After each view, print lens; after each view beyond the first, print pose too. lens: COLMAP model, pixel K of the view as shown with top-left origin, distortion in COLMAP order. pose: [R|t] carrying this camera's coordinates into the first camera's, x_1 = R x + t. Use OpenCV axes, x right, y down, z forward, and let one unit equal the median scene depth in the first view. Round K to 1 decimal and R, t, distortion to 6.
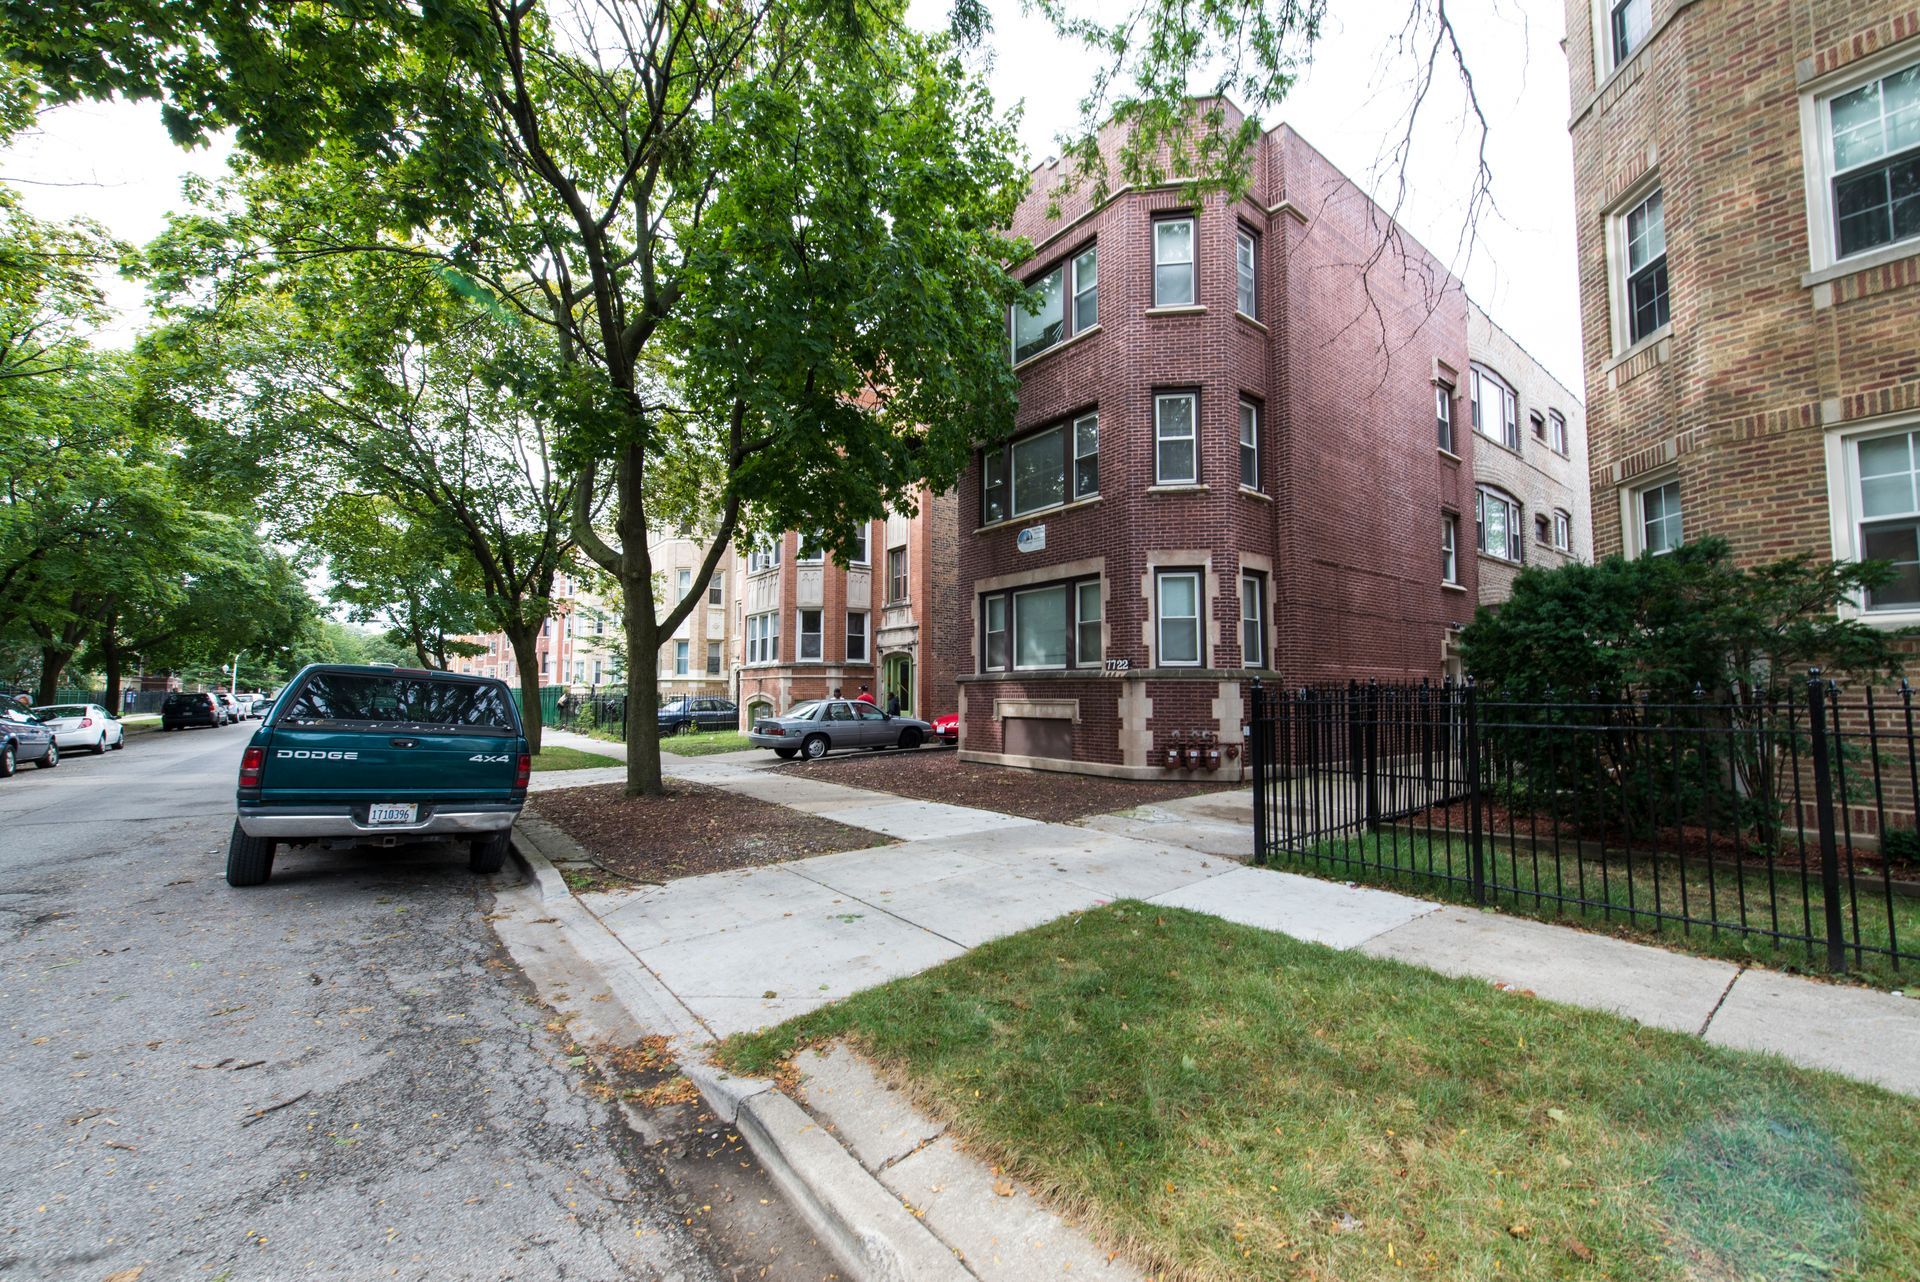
lens RADIAL K [[750.5, 0, 954.5], [0, 750.5, 643.2], [0, 0, 1]] dist [0.018631, -0.006613]
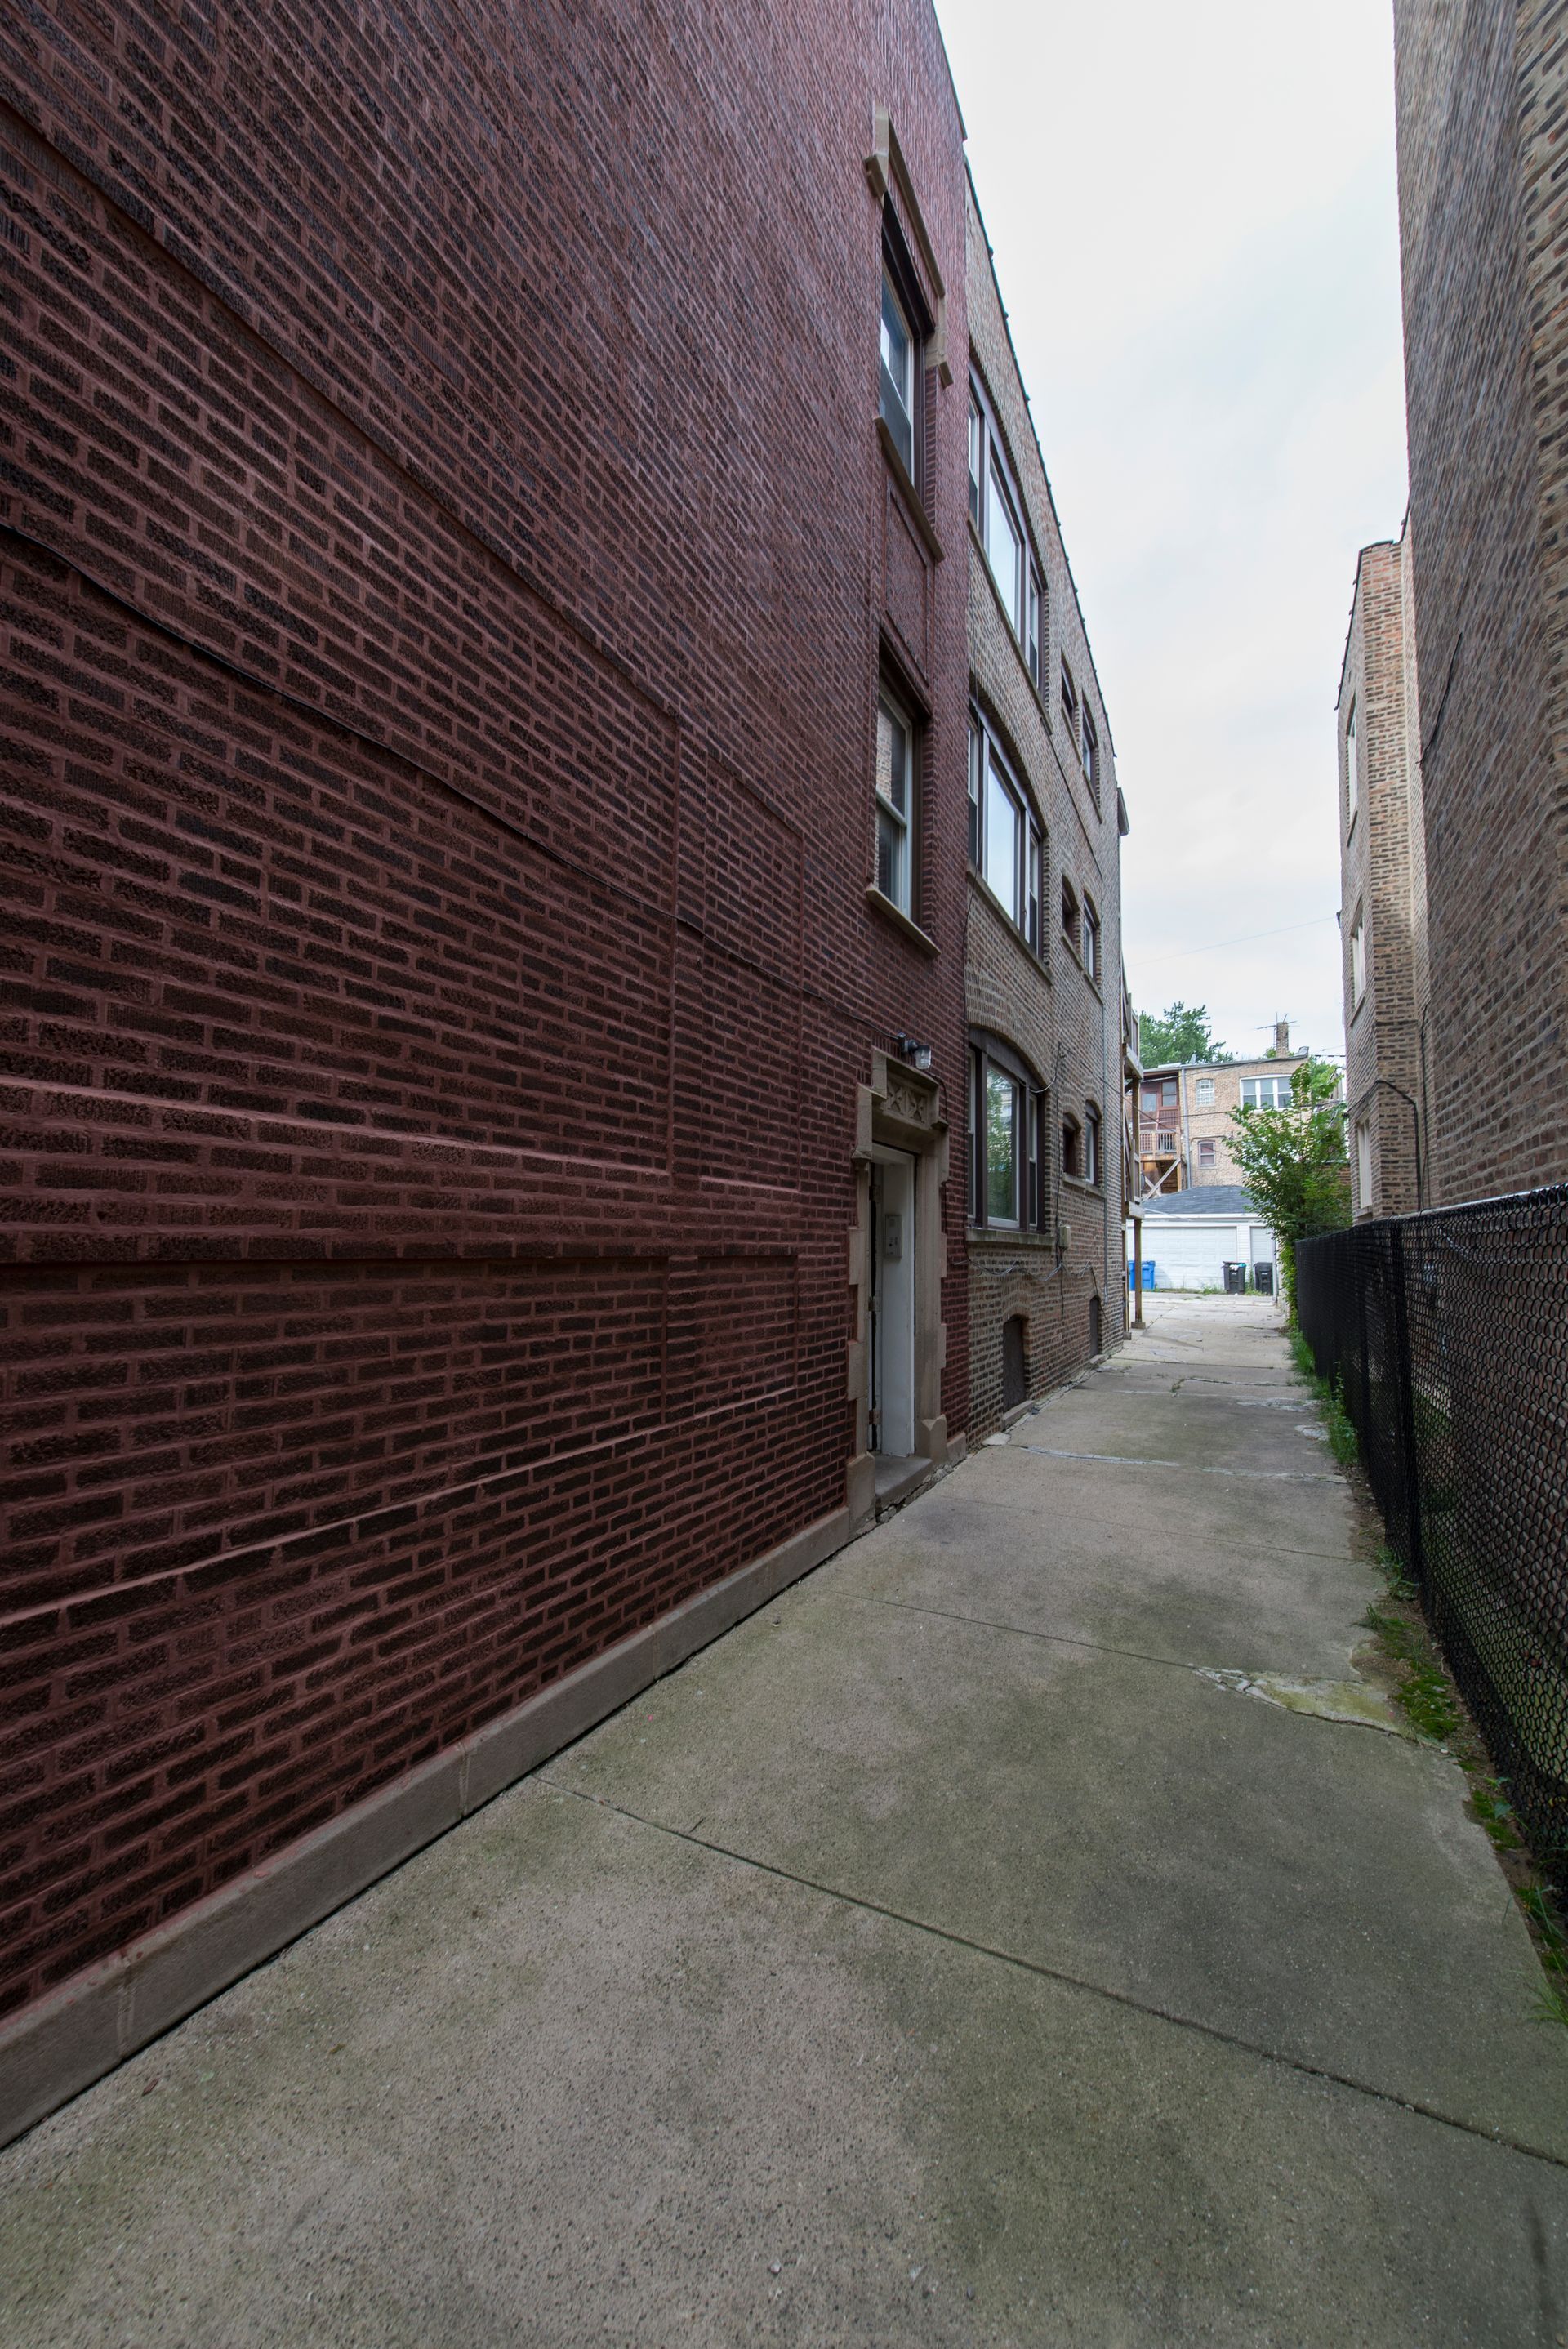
lens RADIAL K [[912.8, 0, 784.0], [0, 912.8, 1174.5], [0, 0, 1]] dist [0.014609, -0.005362]
pose [[0.902541, 0.043494, 0.428401, 0.570538], [-0.041532, 0.999040, -0.013932, 0.040298], [-0.428596, -0.005218, 0.903481, 0.847431]]
